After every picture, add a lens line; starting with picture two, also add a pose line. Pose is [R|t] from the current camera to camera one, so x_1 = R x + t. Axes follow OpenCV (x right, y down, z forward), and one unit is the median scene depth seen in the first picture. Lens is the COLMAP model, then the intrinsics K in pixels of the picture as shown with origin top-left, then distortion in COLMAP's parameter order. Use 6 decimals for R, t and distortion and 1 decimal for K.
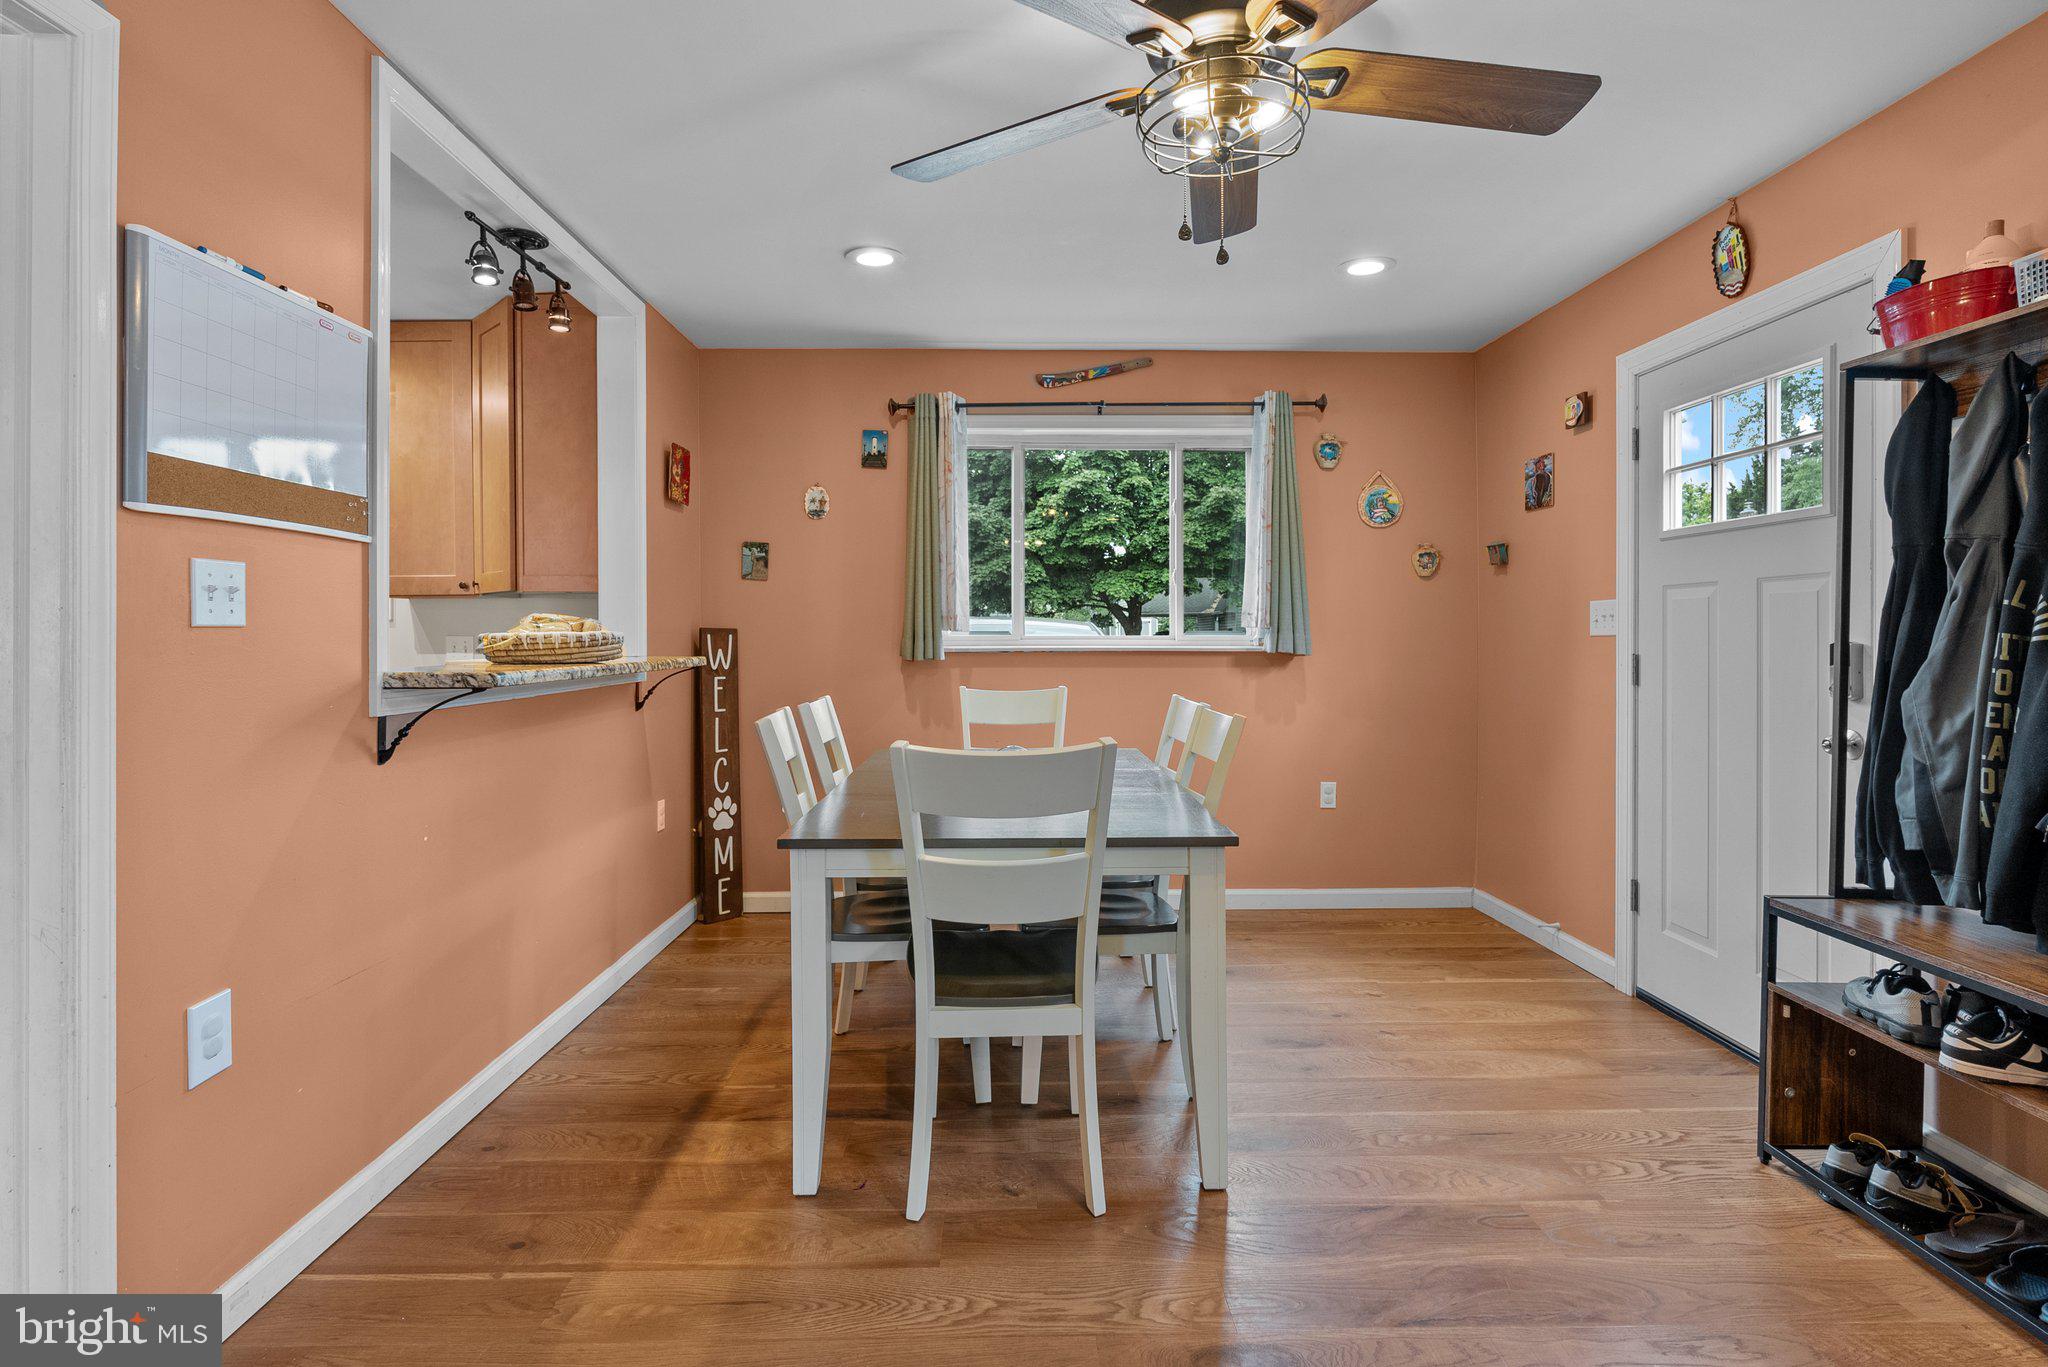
lens RADIAL K [[1014.7, 0, 1027.4], [0, 1014.7, 637.7], [0, 0, 1]] dist [-0.006913, -0.000411]
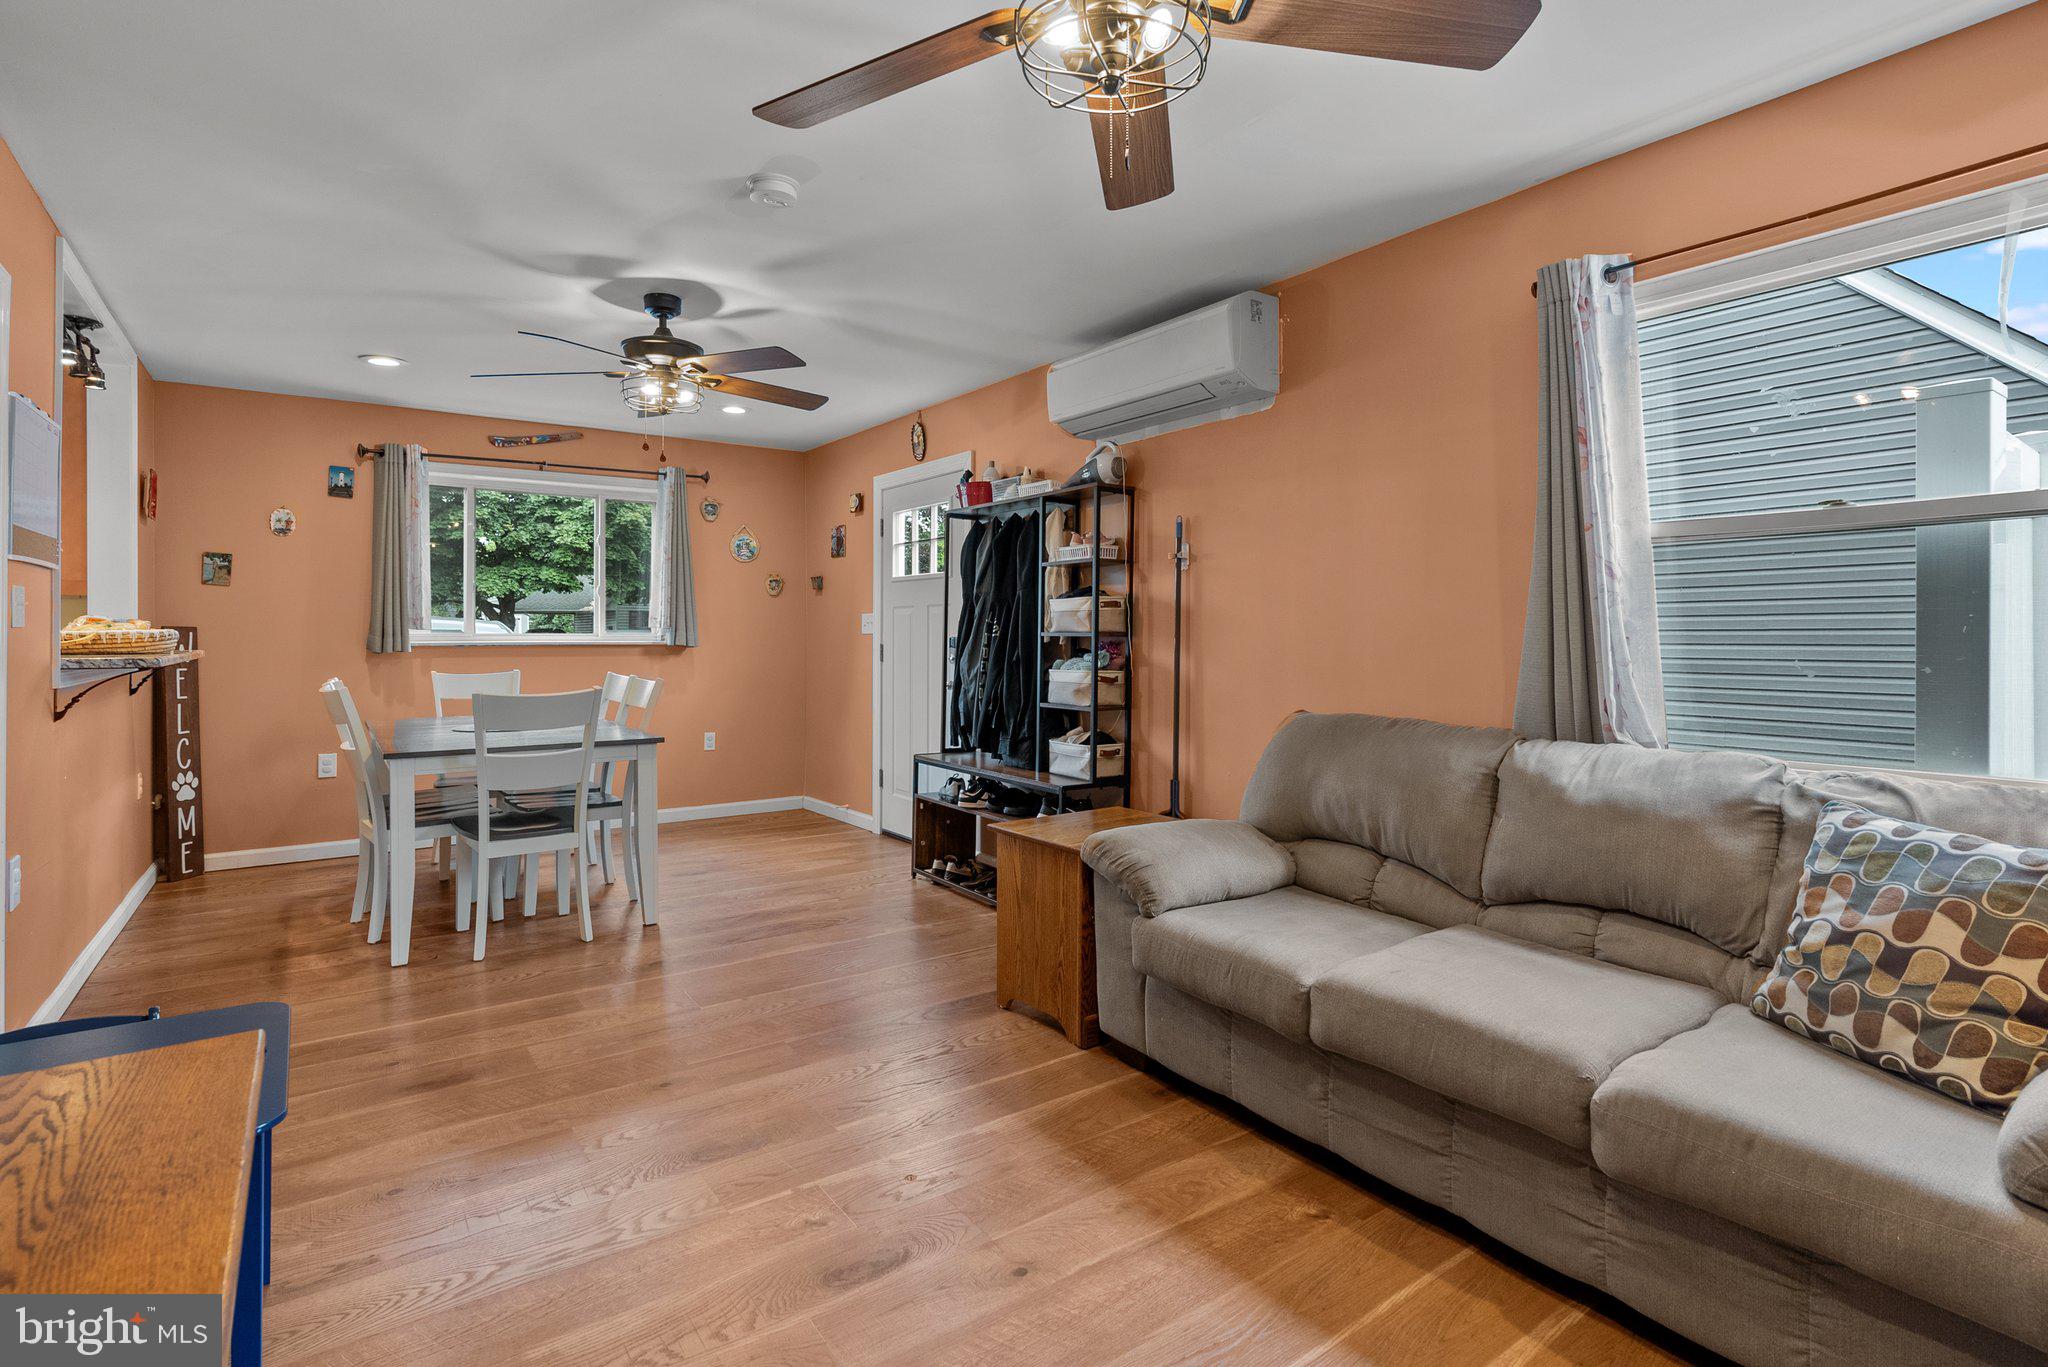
lens RADIAL K [[1002.8, 0, 1023.9], [0, 1002.8, 629.8], [0, 0, 1]] dist [-0.002389, -0.000274]
pose [[0.828669, 0.003447, 0.559728, -0.185695], [-0.000209, 0.999983, -0.005850, 0.000972], [-0.559739, 0.004731, 0.828656, -0.611022]]
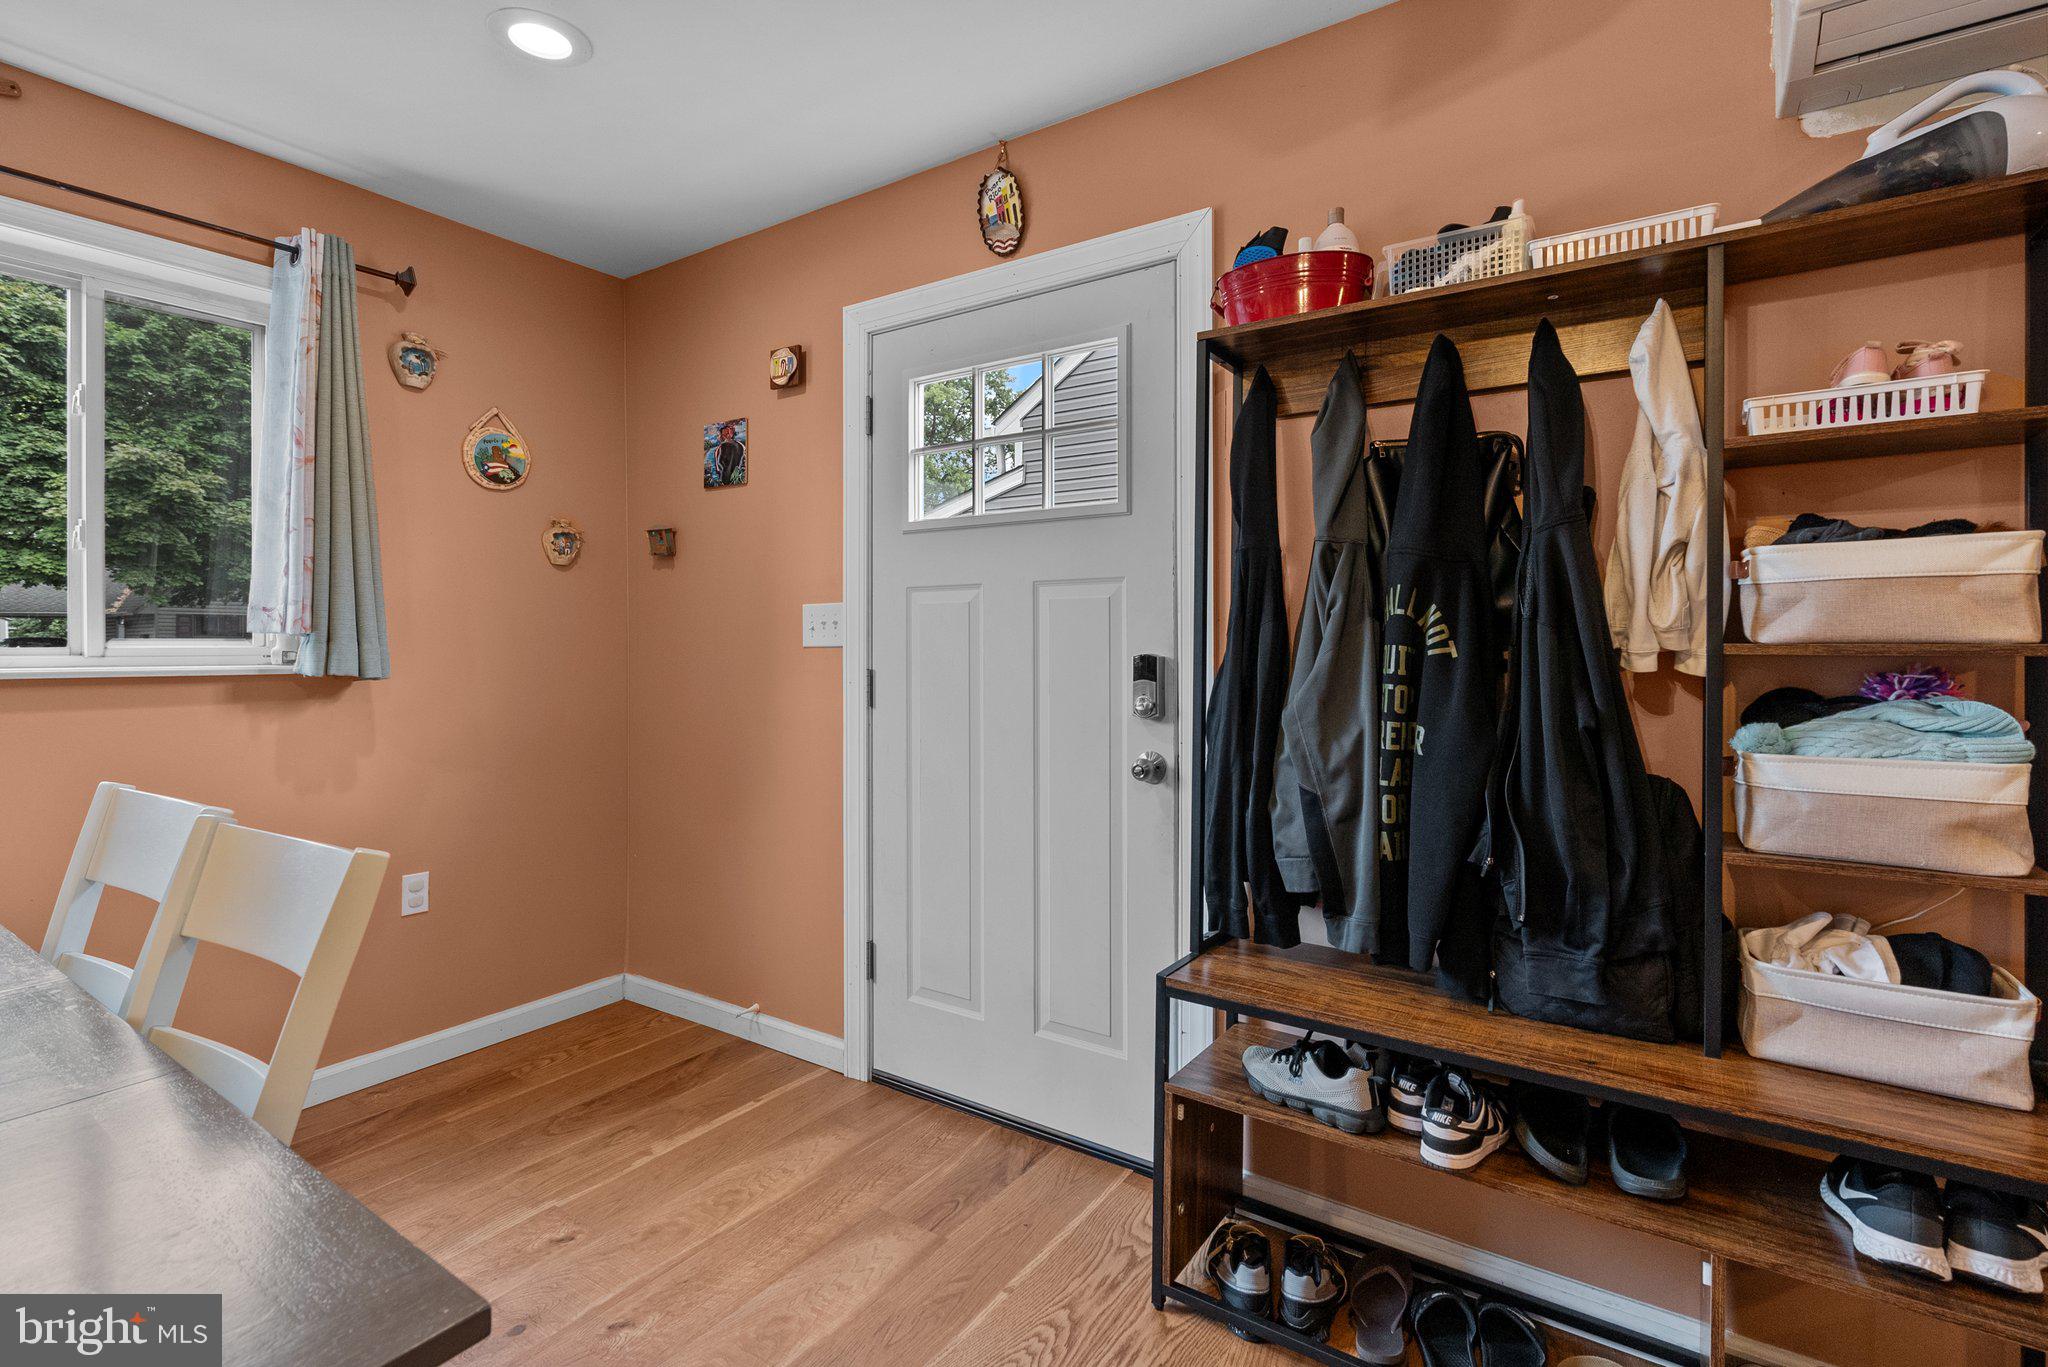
lens RADIAL K [[944.3, 0, 1026.3], [0, 944.3, 645.2], [0, 0, 1]] dist [-0.004828, -0.000127]
pose [[0.577663, -0.002186, 0.816273, 0.041951], [0.002274, 0.999997, 0.001069, -0.003746], [-0.816272, 0.001239, 0.577666, 0.438863]]
